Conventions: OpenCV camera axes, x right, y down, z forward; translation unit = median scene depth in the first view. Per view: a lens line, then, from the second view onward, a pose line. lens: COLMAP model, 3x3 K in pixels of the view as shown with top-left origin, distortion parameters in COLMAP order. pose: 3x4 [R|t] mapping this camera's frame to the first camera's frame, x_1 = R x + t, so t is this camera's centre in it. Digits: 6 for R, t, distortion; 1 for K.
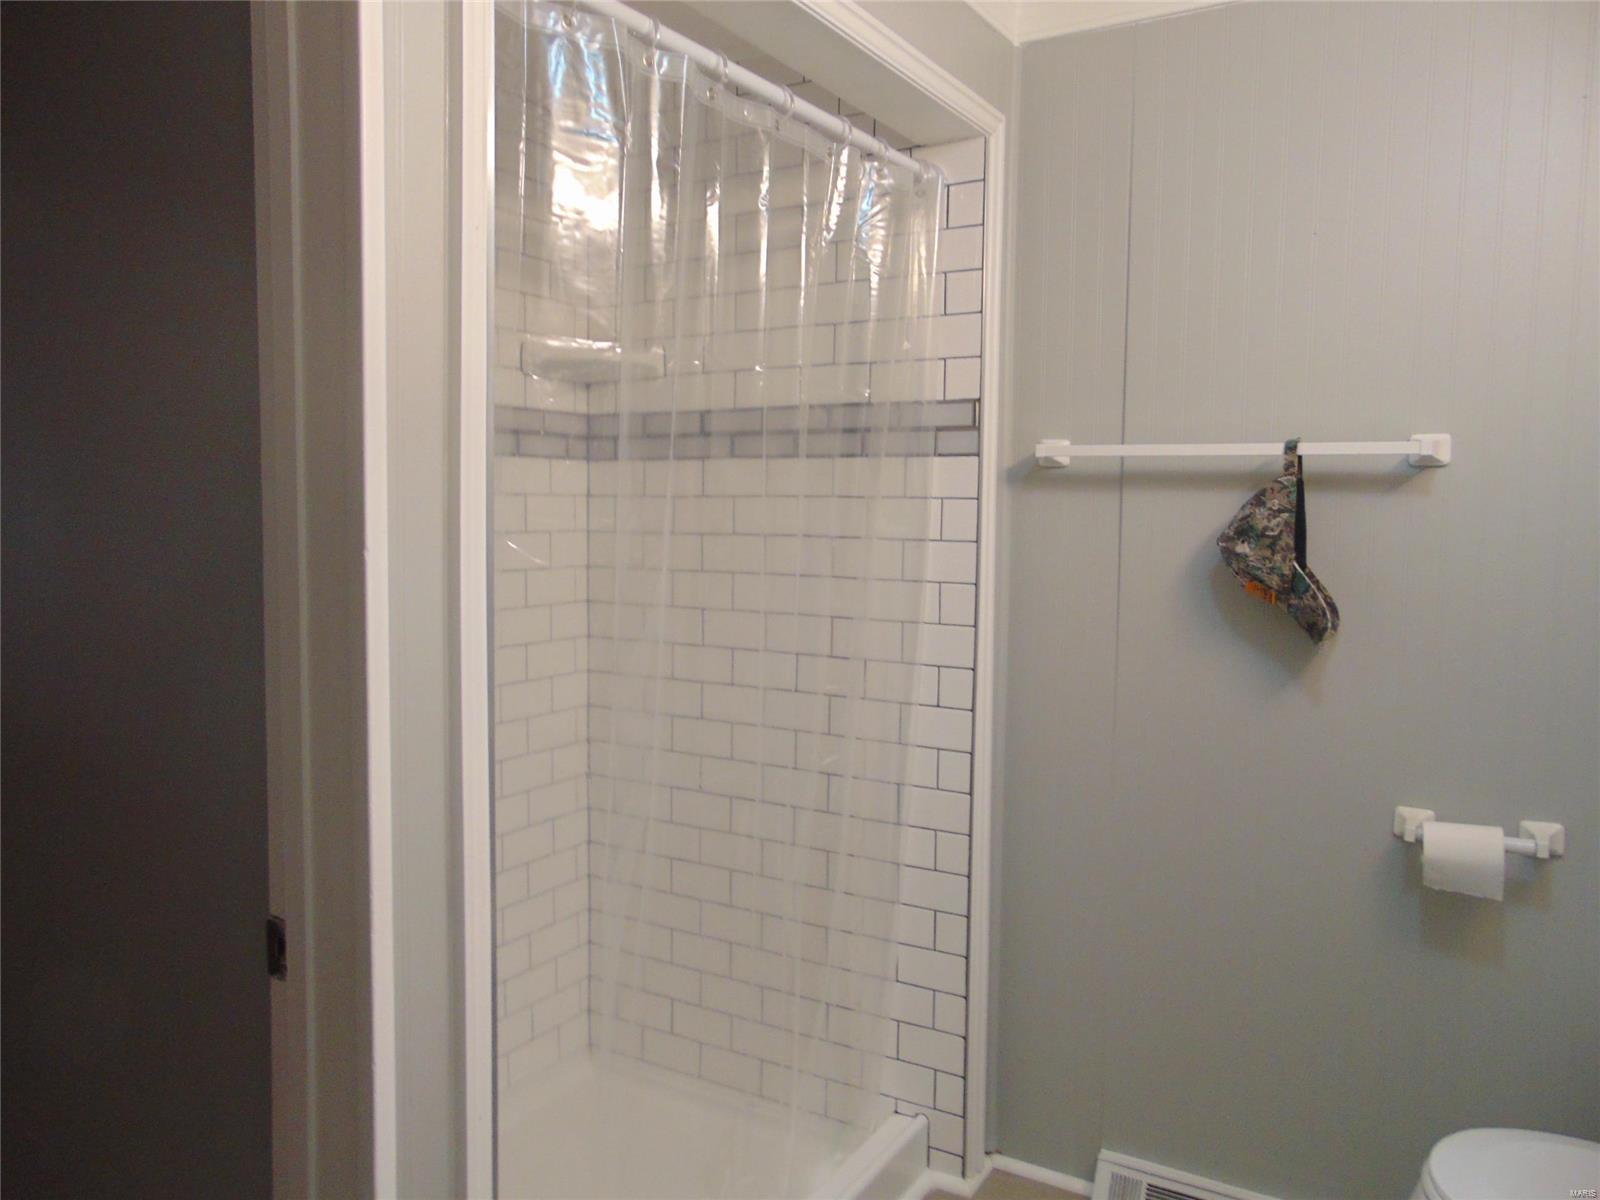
lens RADIAL K [[1187.5, 0, 800.0], [0, 1187.5, 600.0], [0, 0, 1]] dist [-0.001797, -0.001189]
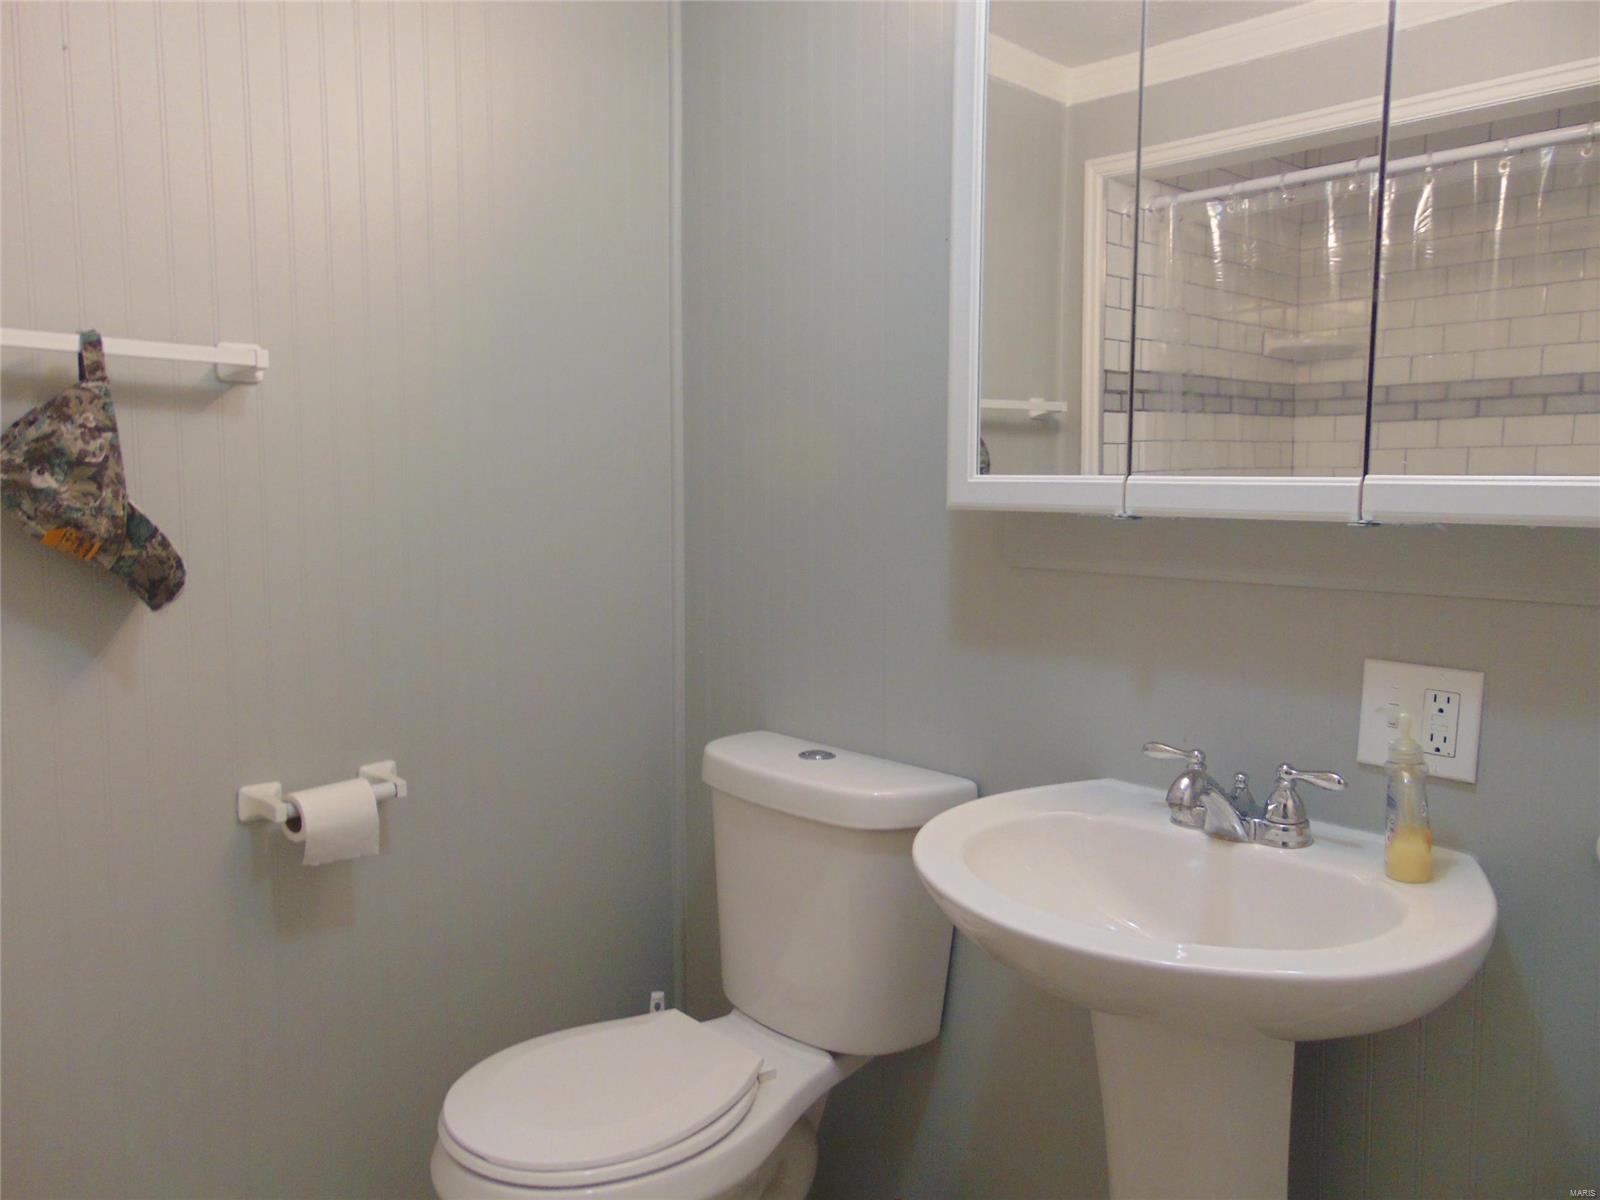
lens RADIAL K [[1187.5, 0, 800.0], [0, 1187.5, 600.0], [0, 0, 1]] dist [-0.001797, -0.001189]
pose [[0.267477, -0.103884, 0.957948, -0.186704], [0.059775, 0.994045, 0.091108, -0.011500], [-0.961708, 0.032892, 0.272094, 0.391160]]
